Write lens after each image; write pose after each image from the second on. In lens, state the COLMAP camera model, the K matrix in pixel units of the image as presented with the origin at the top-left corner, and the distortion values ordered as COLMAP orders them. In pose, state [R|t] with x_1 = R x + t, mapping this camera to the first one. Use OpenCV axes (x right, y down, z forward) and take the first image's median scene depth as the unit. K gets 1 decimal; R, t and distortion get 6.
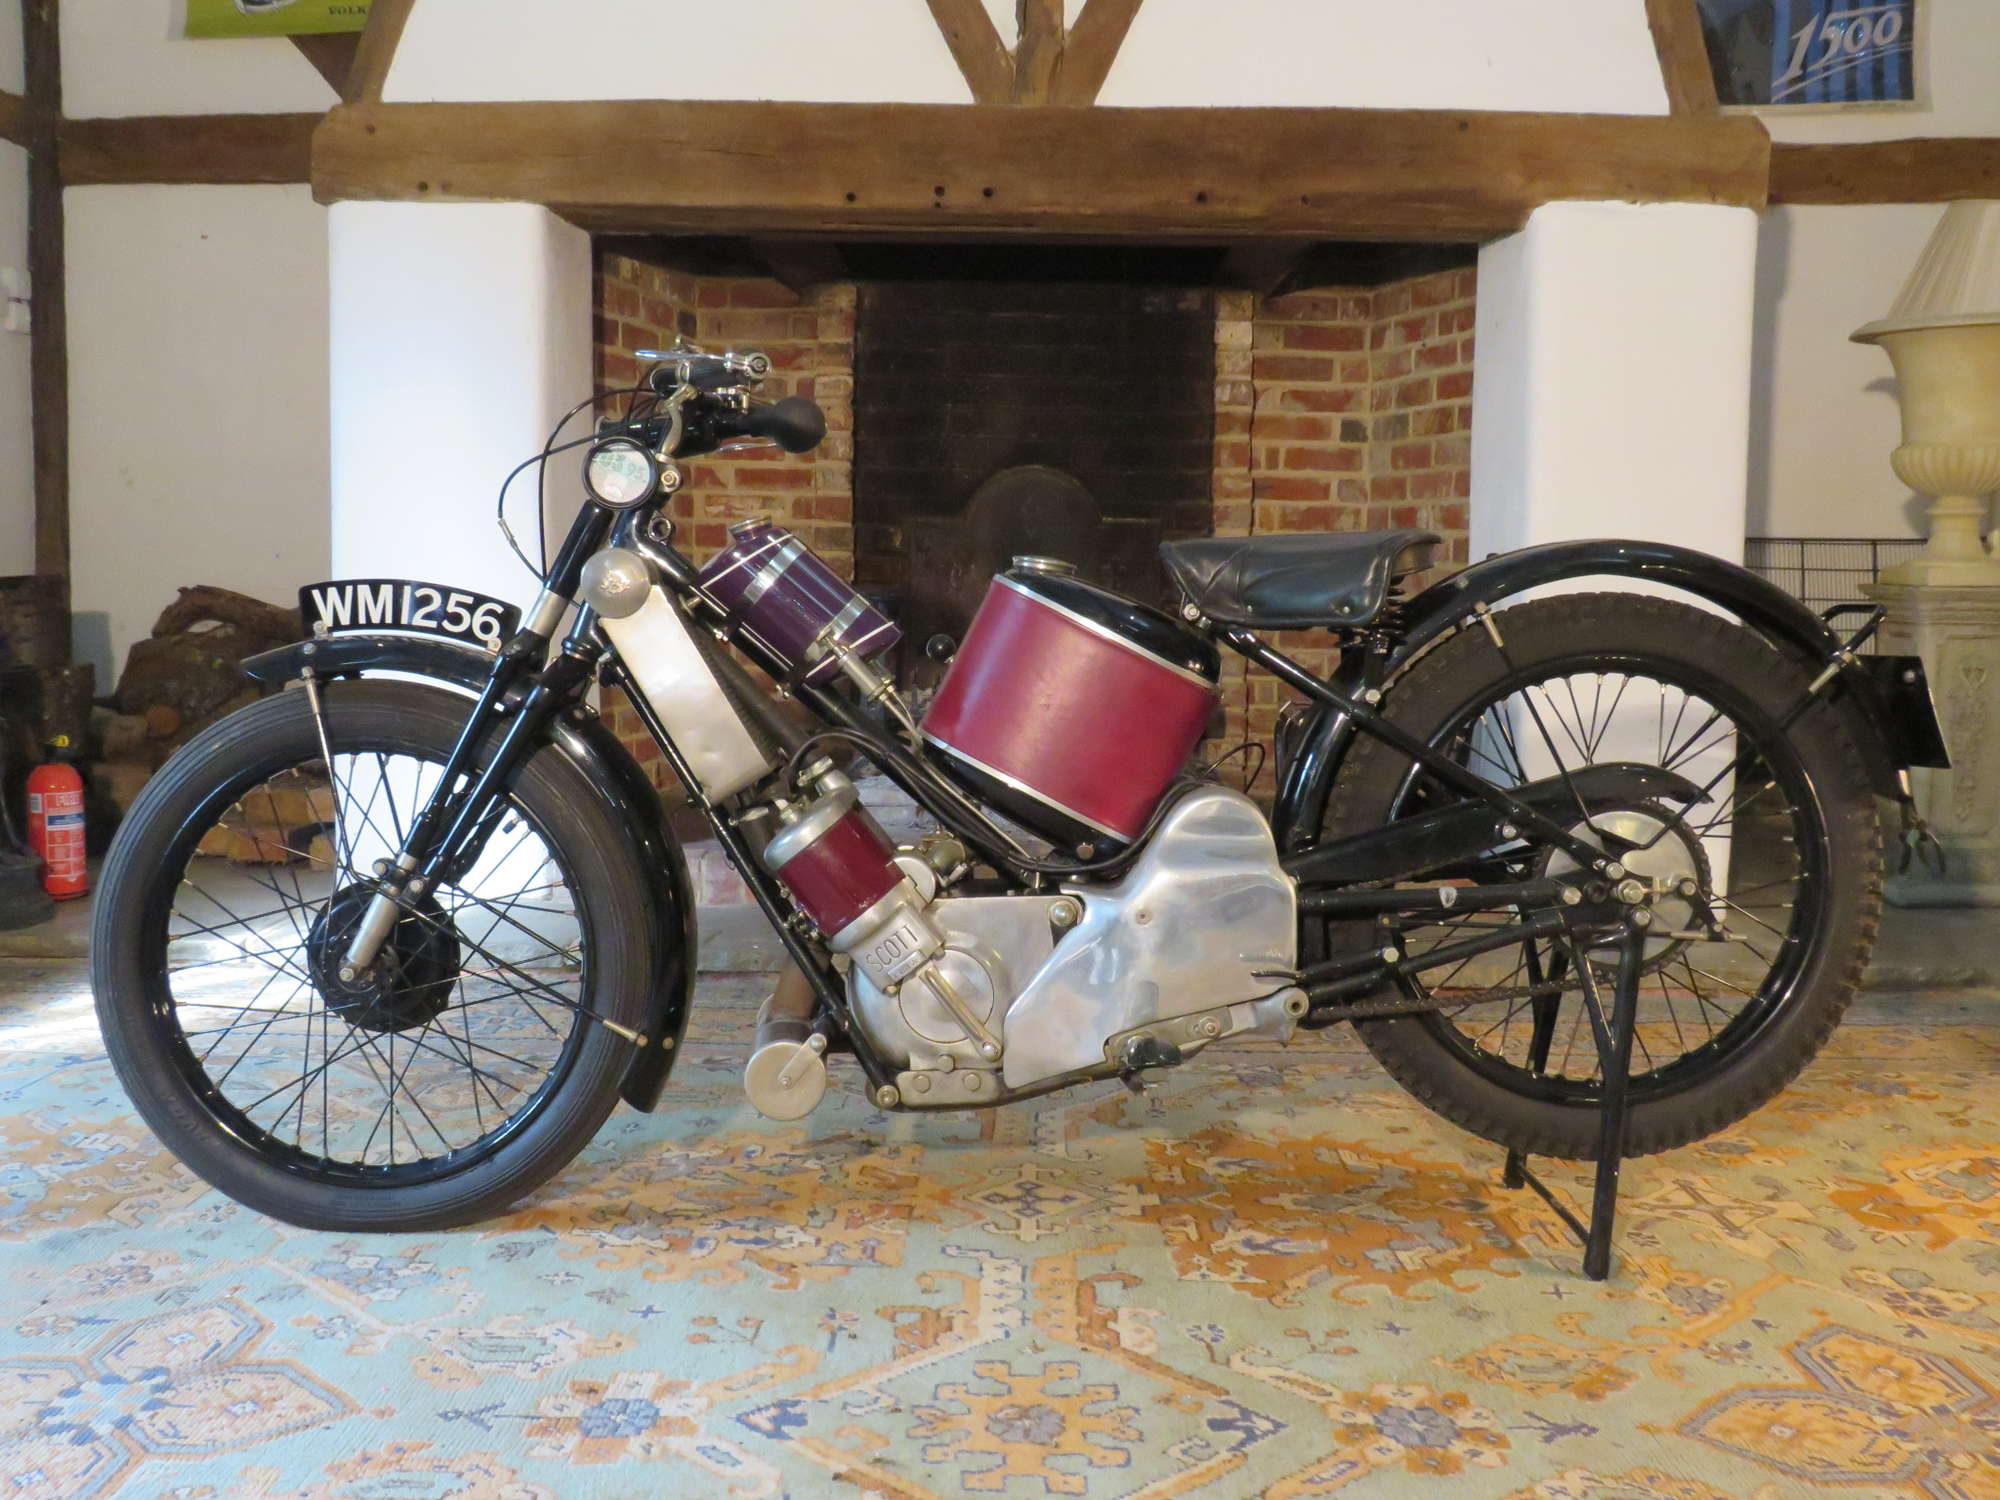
lens RADIAL K [[1849.5, 0, 997.4], [0, 1849.5, 737.7], [0, 0, 1]] dist [0.007657, 0.000000]
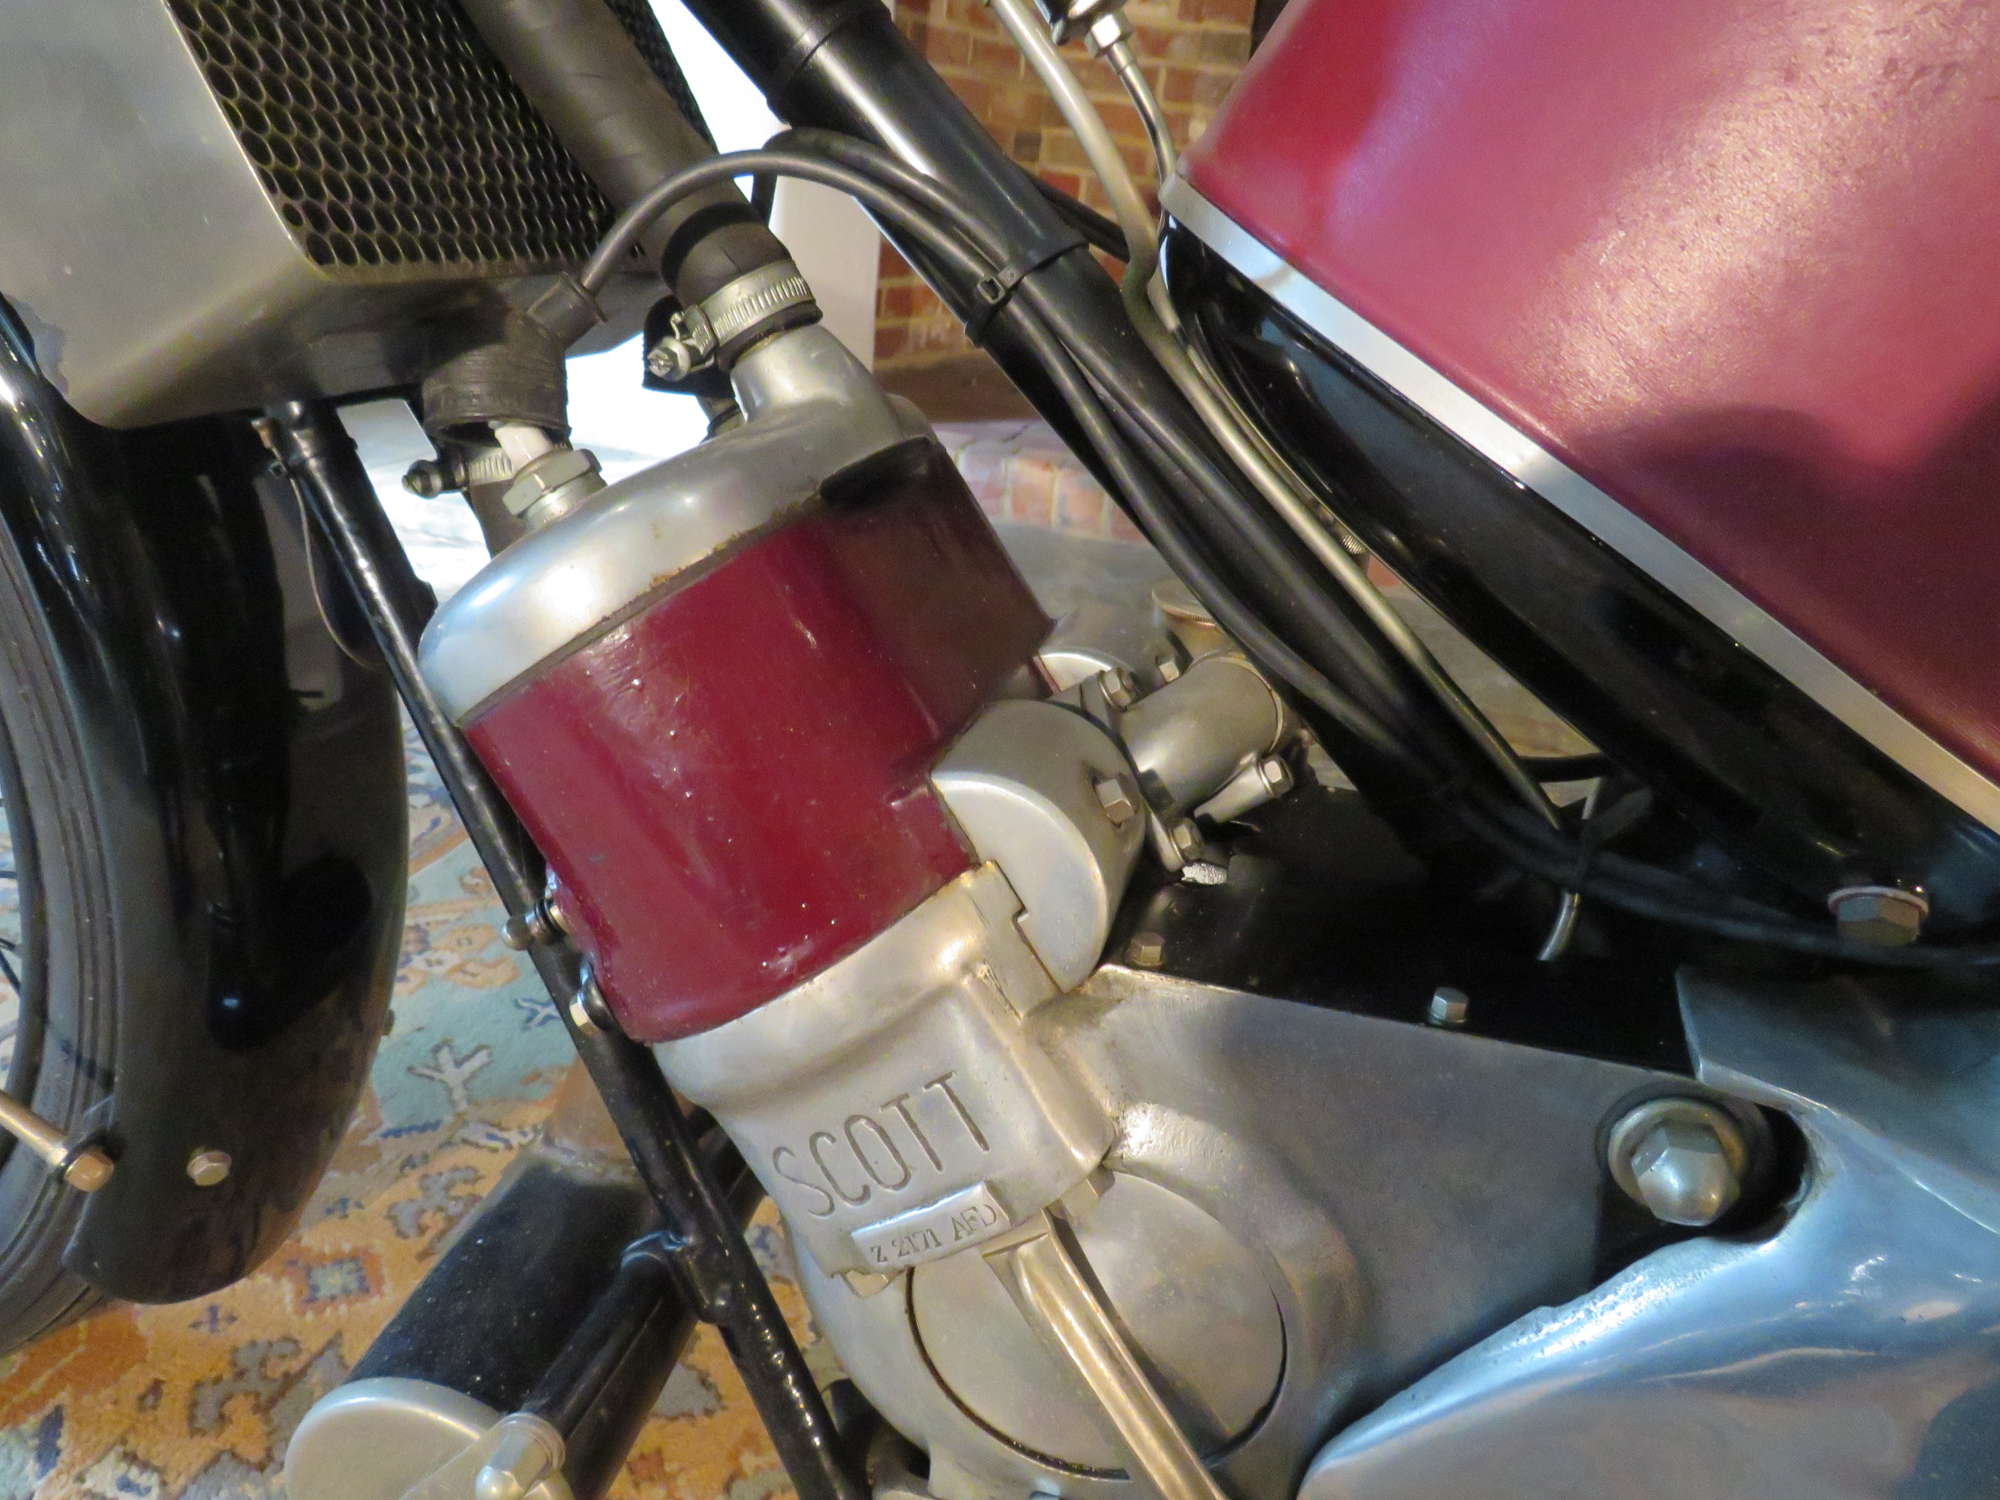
lens RADIAL K [[1394.7, 0, 1004.1], [0, 1394.7, 750.1], [0, 0, 1]] dist [-0.032941, 0.005707]
pose [[0.961855, 0.187647, -0.199055, -0.015740], [-0.121322, 0.944787, 0.304398, 0.011507], [0.245184, -0.268637, 0.931514, 0.822451]]
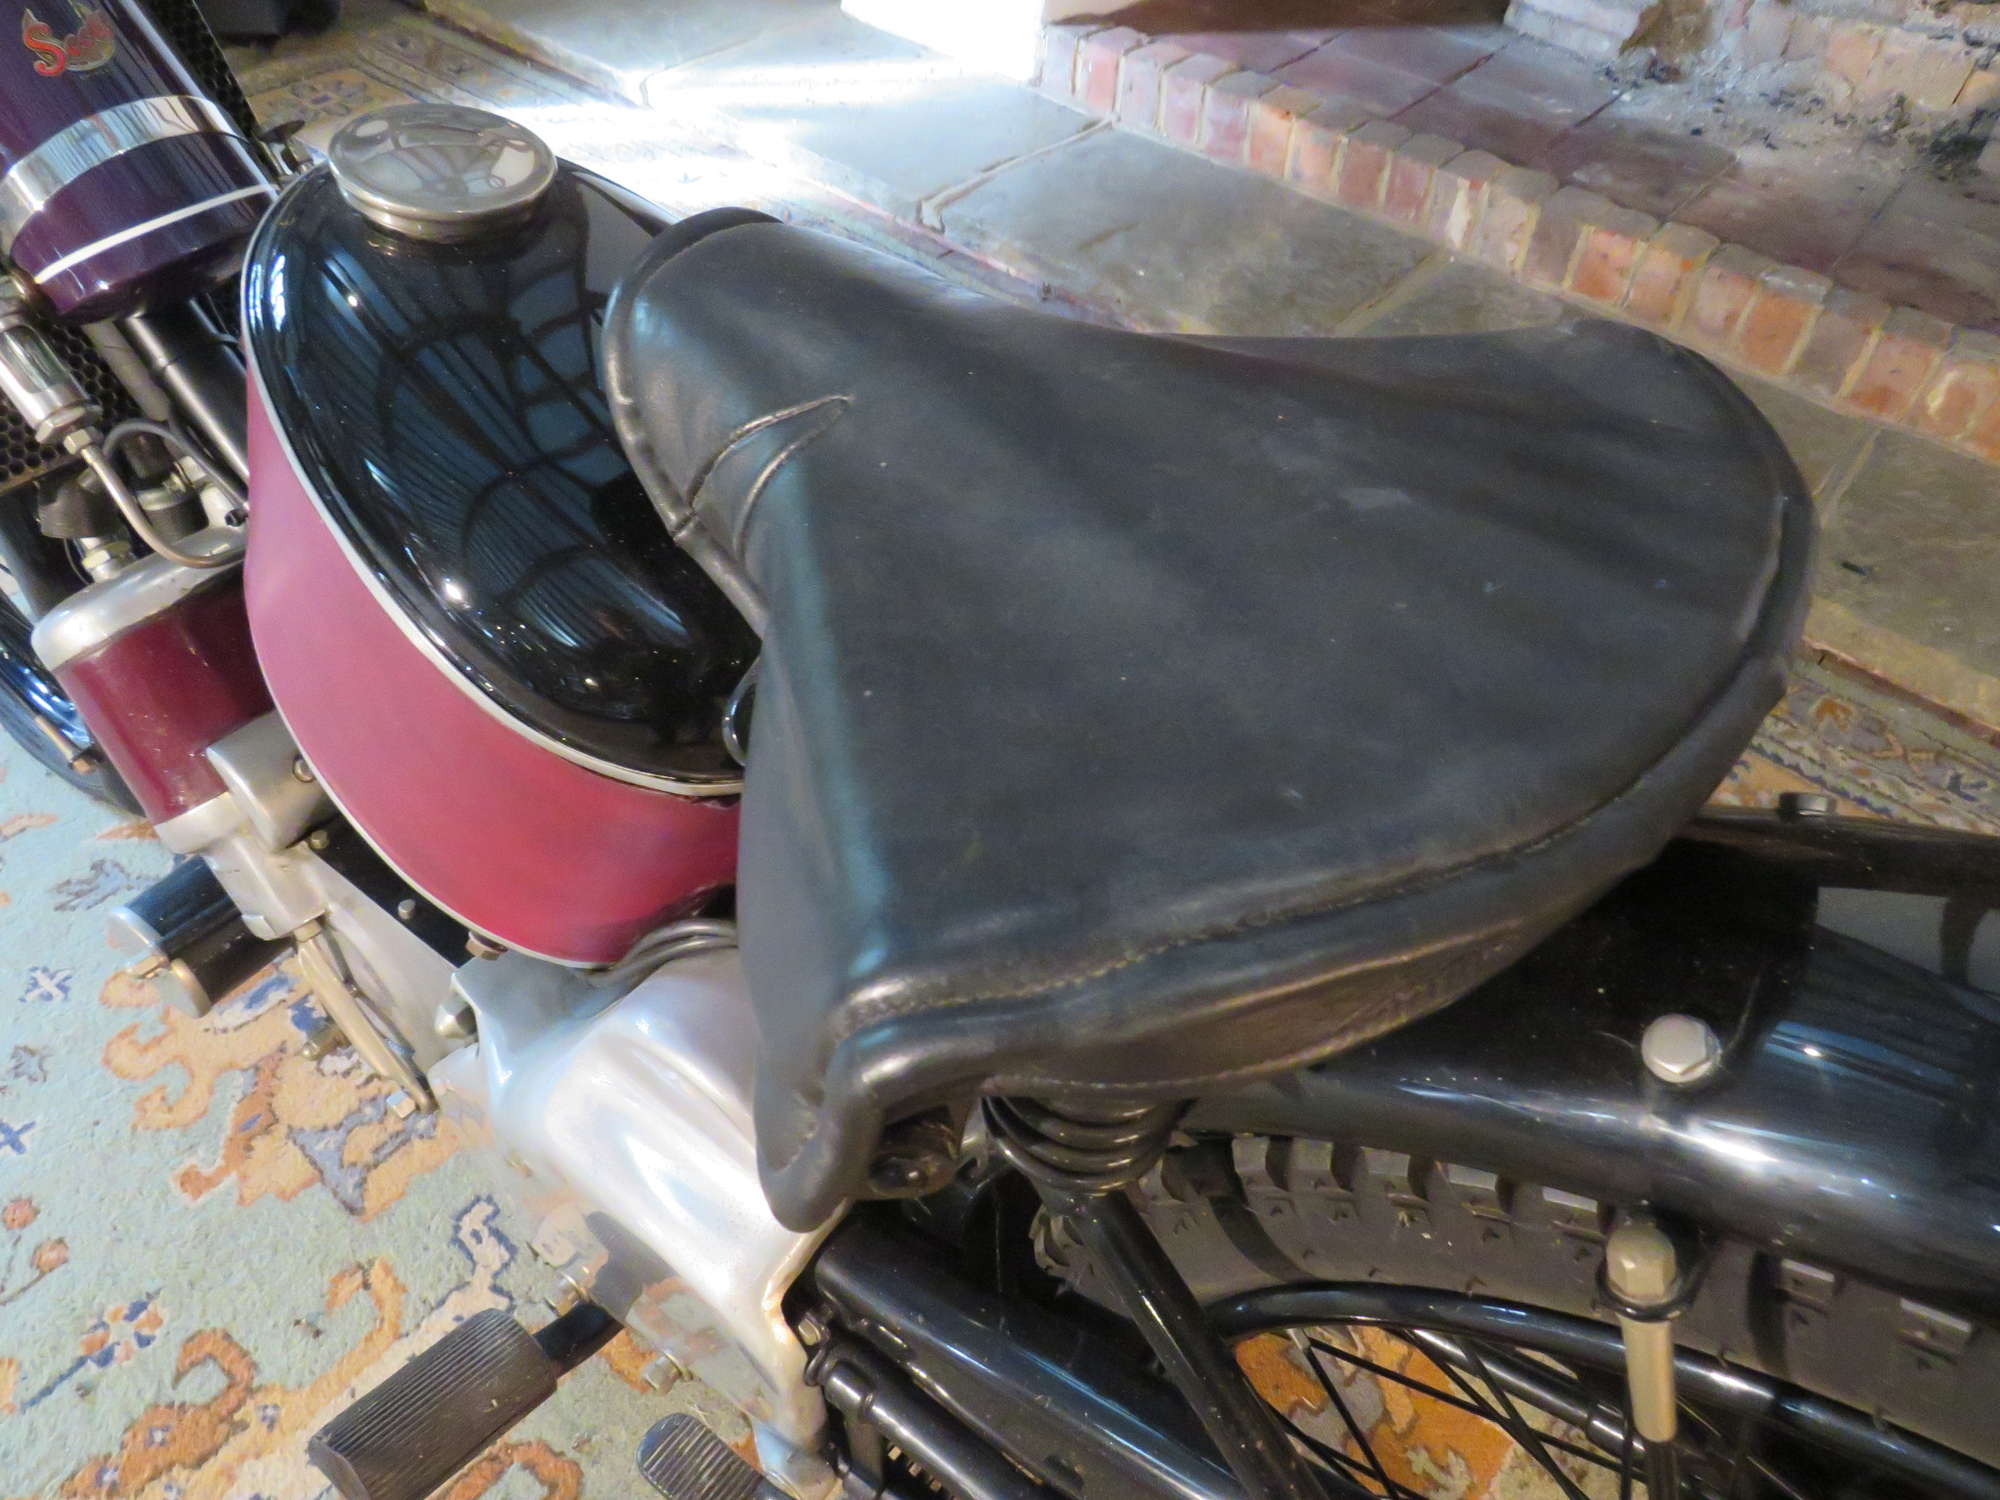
lens RADIAL K [[1394.7, 0, 1006.9], [0, 1394.7, 758.8], [0, 0, 1]] dist [-0.032941, 0.005707]
pose [[0.783176, 0.479908, -0.395378, 0.229058], [-0.112519, 0.734743, 0.668948, -0.179833], [0.611535, -0.479417, 0.629432, 0.869898]]
